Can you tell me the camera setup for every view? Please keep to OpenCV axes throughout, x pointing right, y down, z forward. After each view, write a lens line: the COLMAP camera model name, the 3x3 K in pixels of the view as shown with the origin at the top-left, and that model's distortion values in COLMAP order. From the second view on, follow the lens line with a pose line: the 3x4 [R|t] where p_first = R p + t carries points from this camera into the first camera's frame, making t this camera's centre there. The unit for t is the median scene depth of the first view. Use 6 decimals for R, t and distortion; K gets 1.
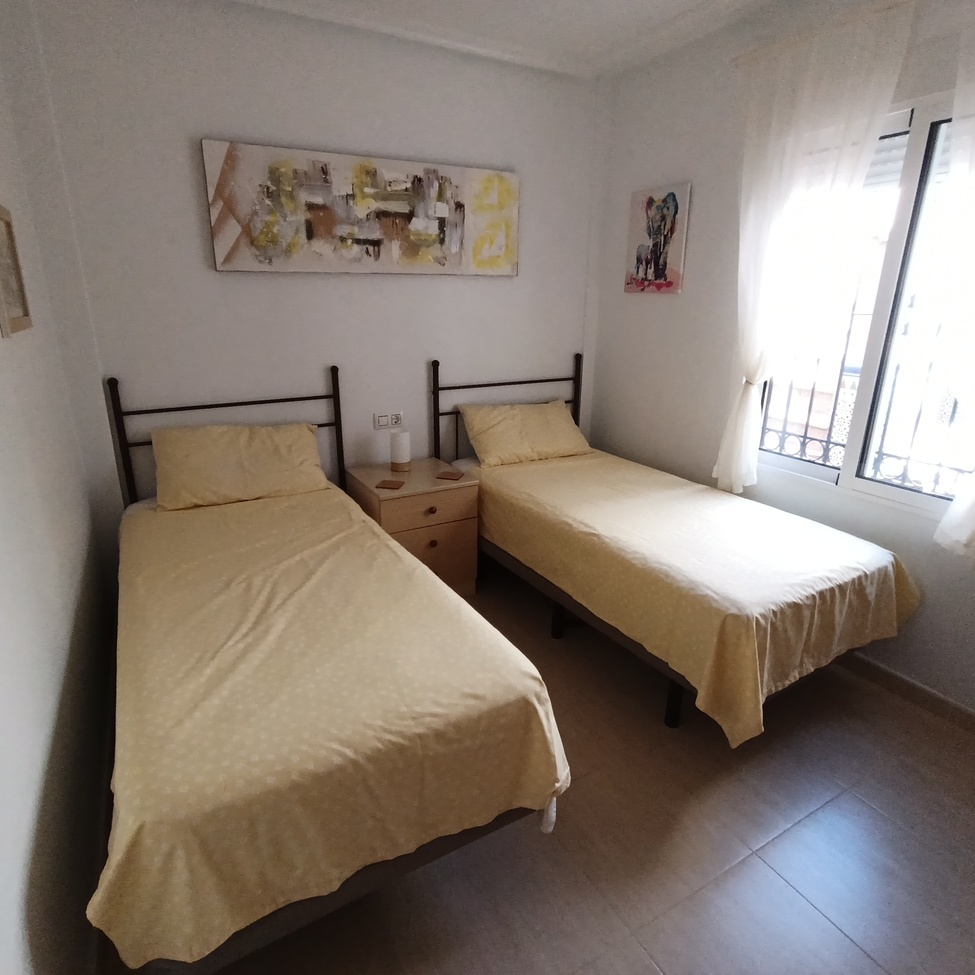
lens RADIAL K [[594.0, 0, 478.3], [0, 594.0, 483.2], [0, 0, 1]] dist [-0.036943, 0.026360]
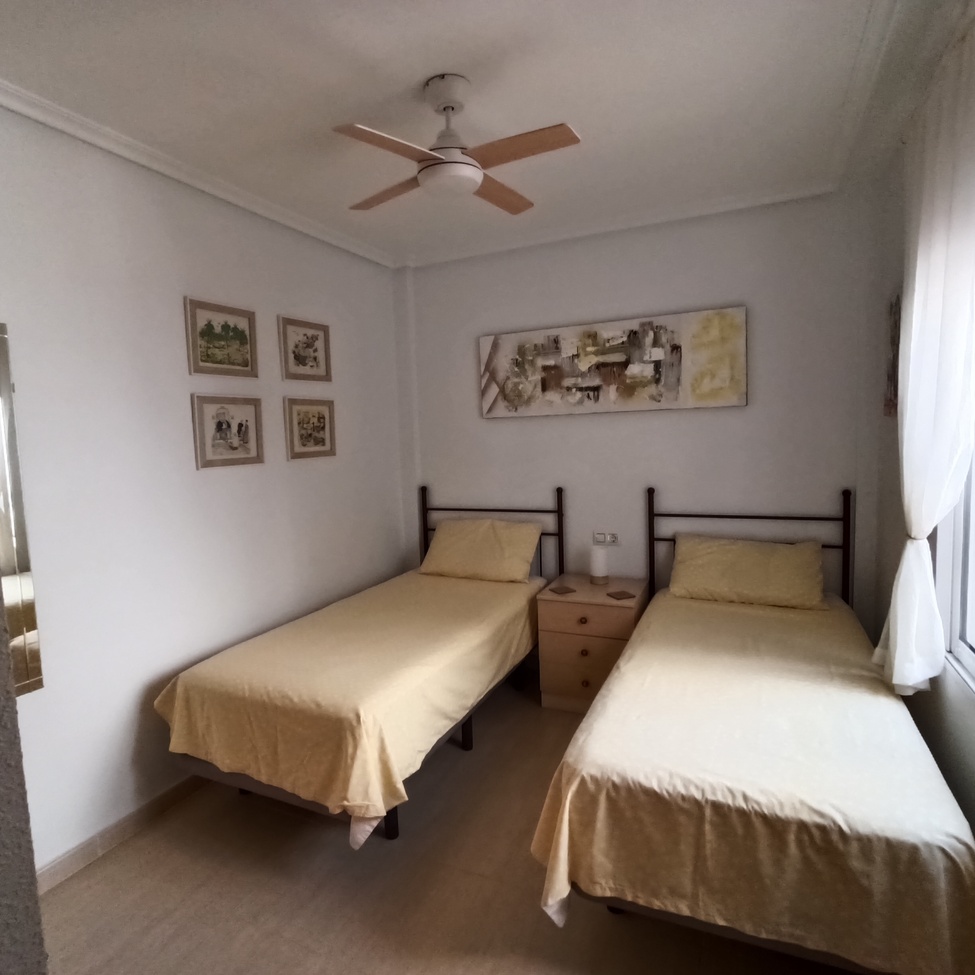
lens RADIAL K [[594.0, 0, 478.3], [0, 594.0, 483.2], [0, 0, 1]] dist [-0.036943, 0.026360]
pose [[0.581340, 0.043218, -0.812512, 0.693027], [-0.209076, 0.972993, -0.097837, -0.053280], [0.786341, 0.226753, 0.574675, 0.166006]]
